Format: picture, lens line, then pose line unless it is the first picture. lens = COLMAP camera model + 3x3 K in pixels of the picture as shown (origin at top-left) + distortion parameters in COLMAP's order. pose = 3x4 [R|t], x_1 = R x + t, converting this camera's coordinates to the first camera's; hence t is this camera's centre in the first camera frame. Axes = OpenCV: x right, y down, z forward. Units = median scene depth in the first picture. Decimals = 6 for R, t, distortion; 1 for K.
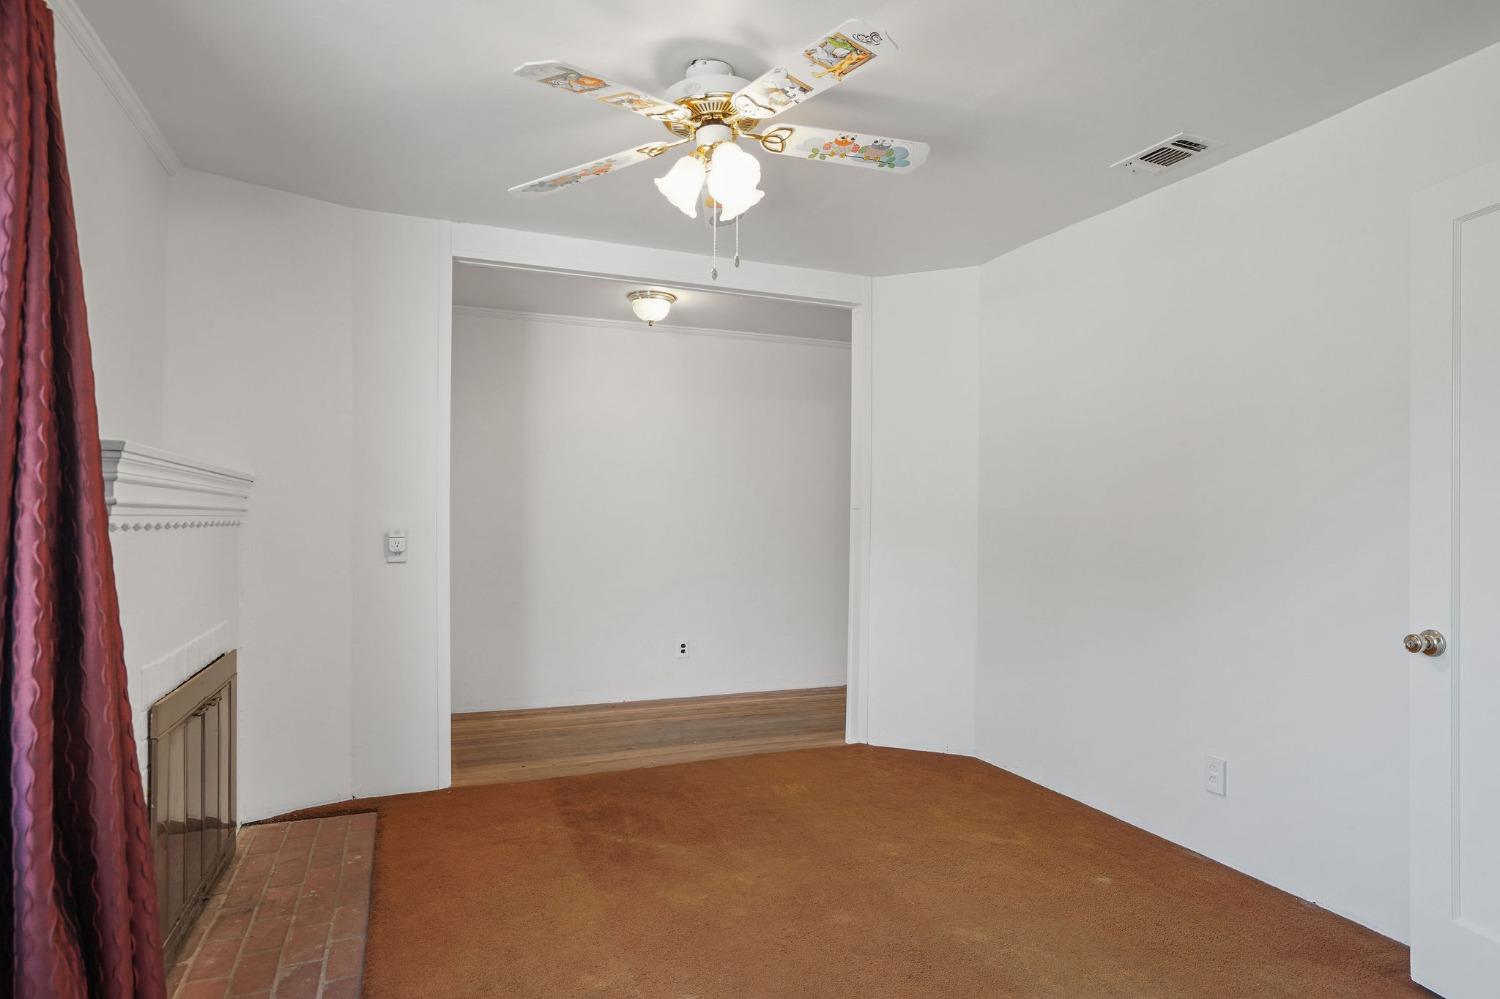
lens RADIAL K [[836.7, 0, 746.7], [0, 836.7, 504.7], [0, 0, 1]] dist [-0.051551, 0.043321]
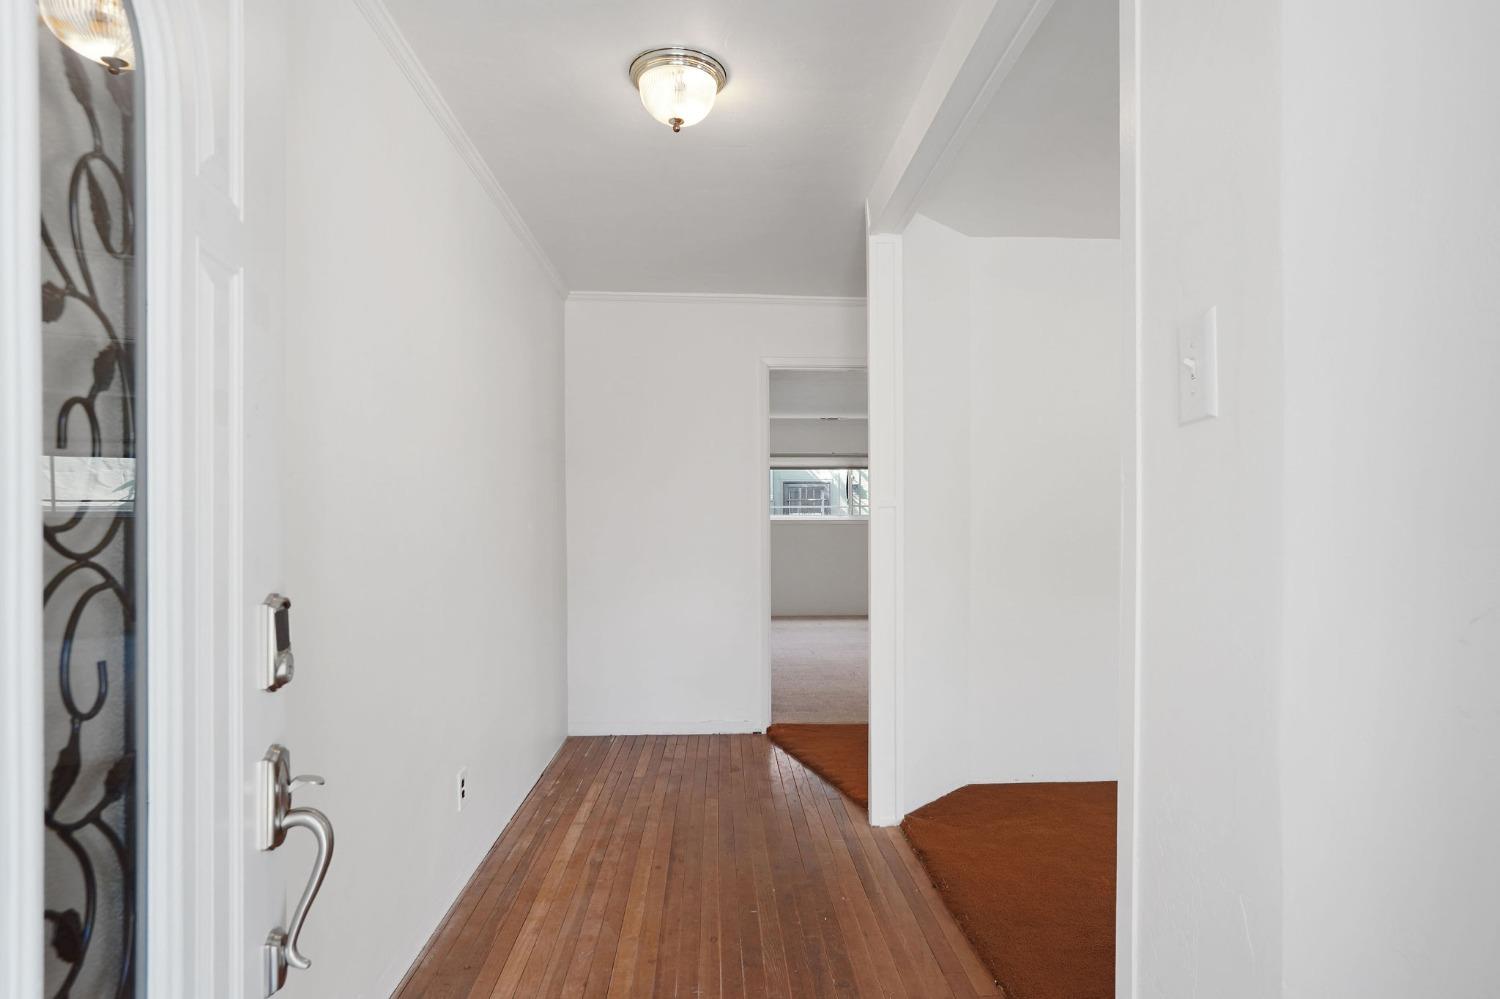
lens RADIAL K [[836.7, 0, 746.7], [0, 836.7, 504.7], [0, 0, 1]] dist [-0.051551, 0.043321]
pose [[0.364490, -0.001792, 0.931206, -0.533215], [-0.008036, 0.999955, 0.005070, -0.003912], [-0.931173, -0.009332, 0.364459, 0.731034]]
